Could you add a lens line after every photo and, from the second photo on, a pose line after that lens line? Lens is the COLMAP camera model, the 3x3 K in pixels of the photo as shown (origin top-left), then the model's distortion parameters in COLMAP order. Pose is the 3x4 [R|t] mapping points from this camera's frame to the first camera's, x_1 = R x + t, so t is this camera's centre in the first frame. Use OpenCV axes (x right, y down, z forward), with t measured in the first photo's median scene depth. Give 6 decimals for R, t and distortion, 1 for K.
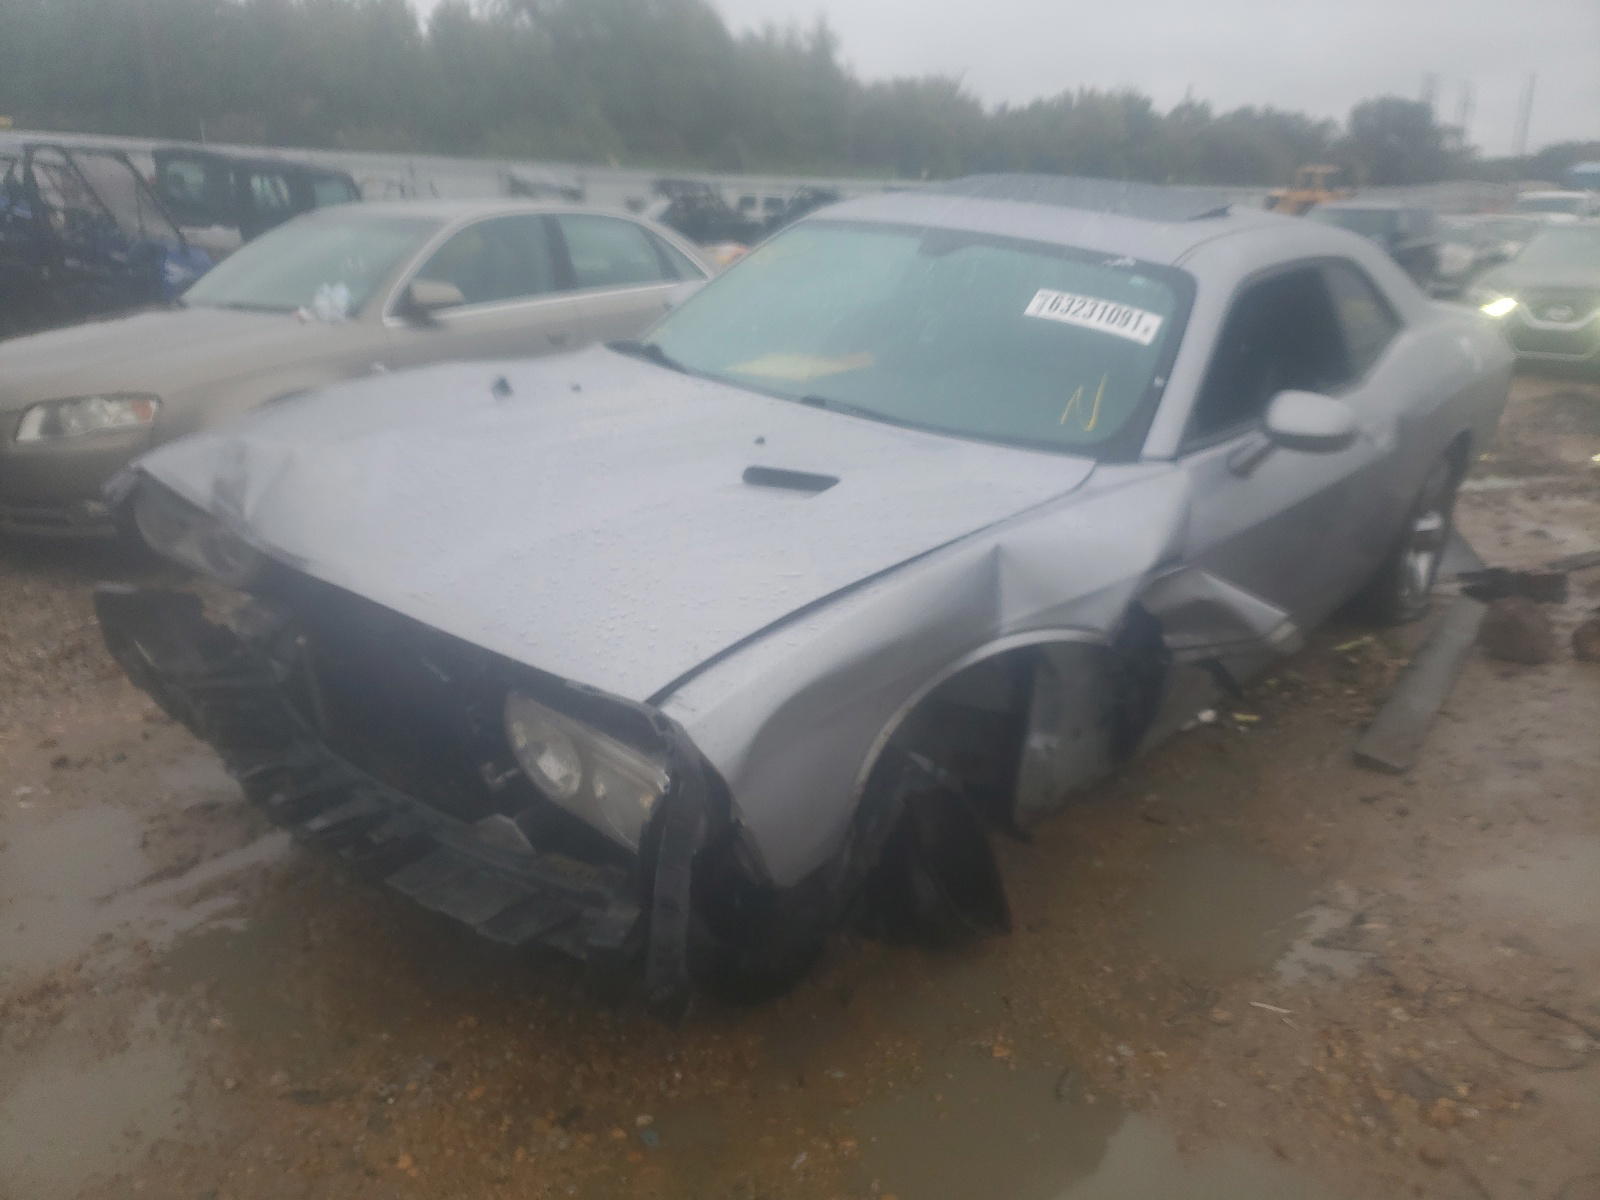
lens RADIAL K [[1238.1, 0, 806.6], [0, 1238.1, 605.8], [0, 0, 1]] dist [0.028192, 0.003184]
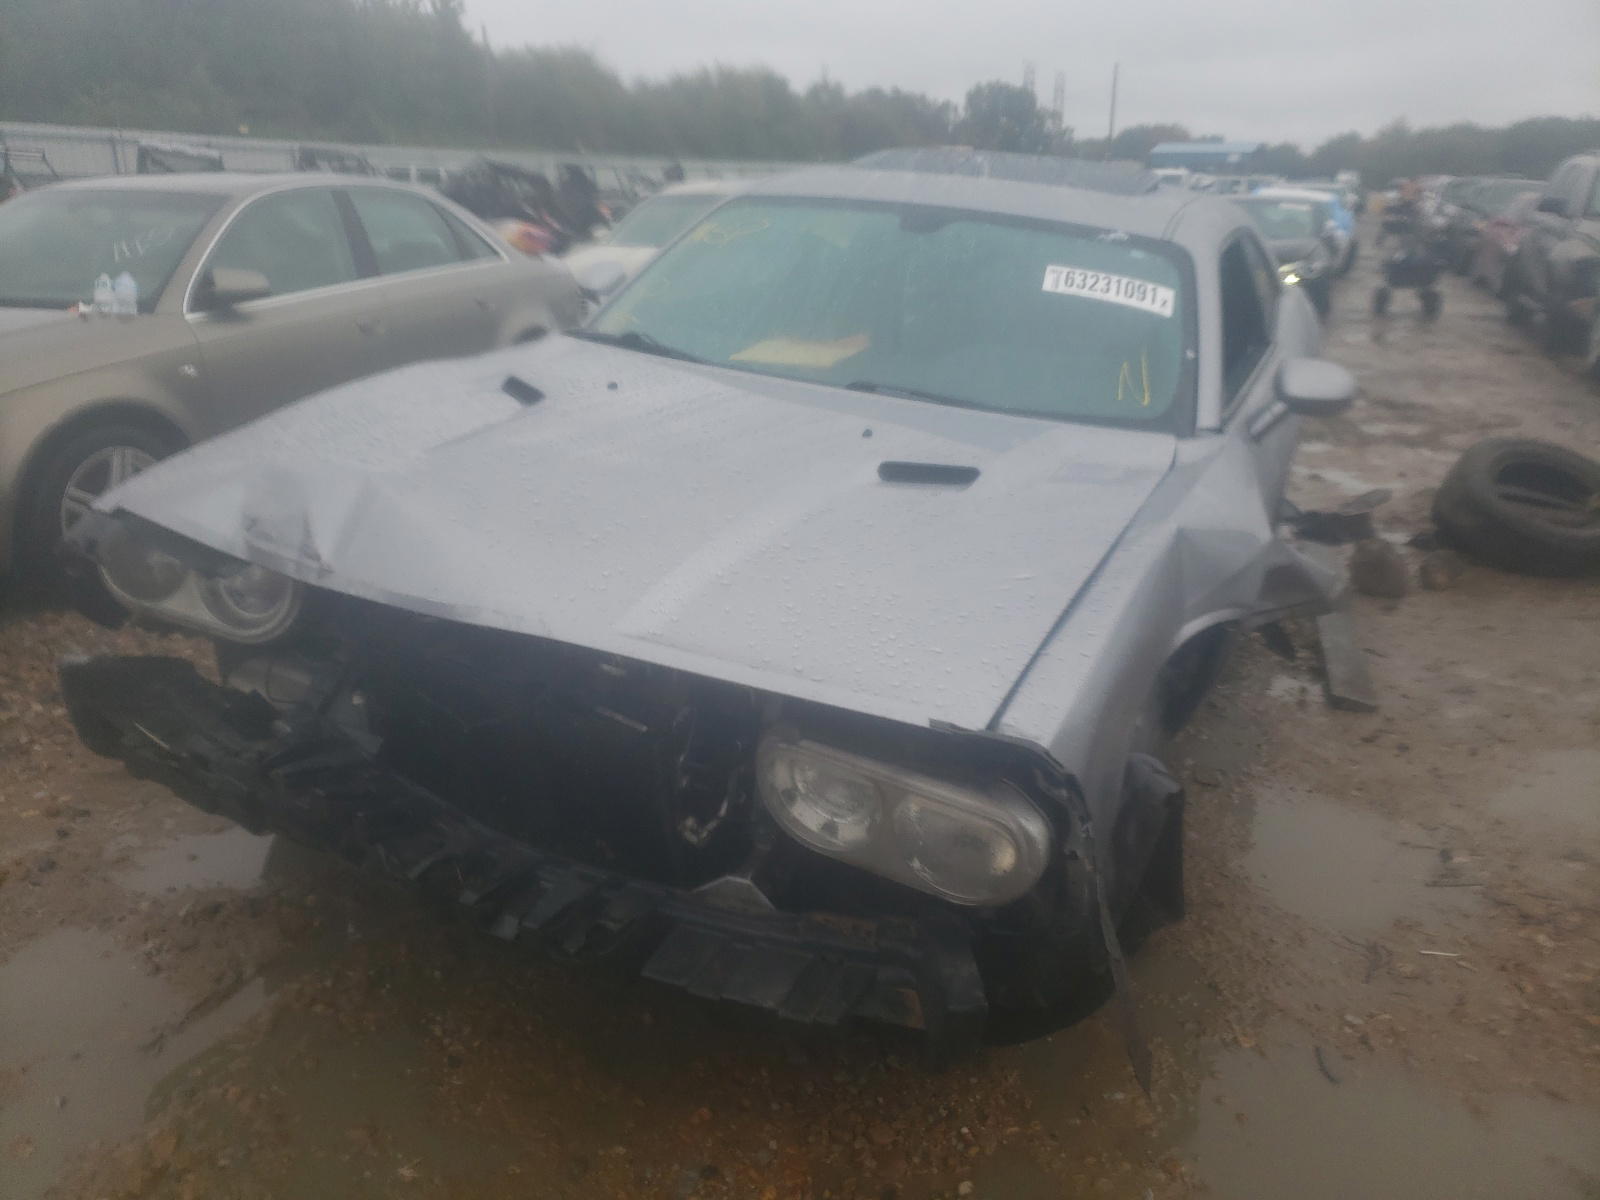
lens RADIAL K [[1238.1, 0, 798.8], [0, 1238.1, 595.0], [0, 0, 1]] dist [0.028192, 0.003184]
pose [[0.963738, -0.086251, 0.252526, -0.280783], [0.083779, 0.996273, 0.020547, -0.030308], [-0.253357, 0.001354, 0.967372, 0.094991]]
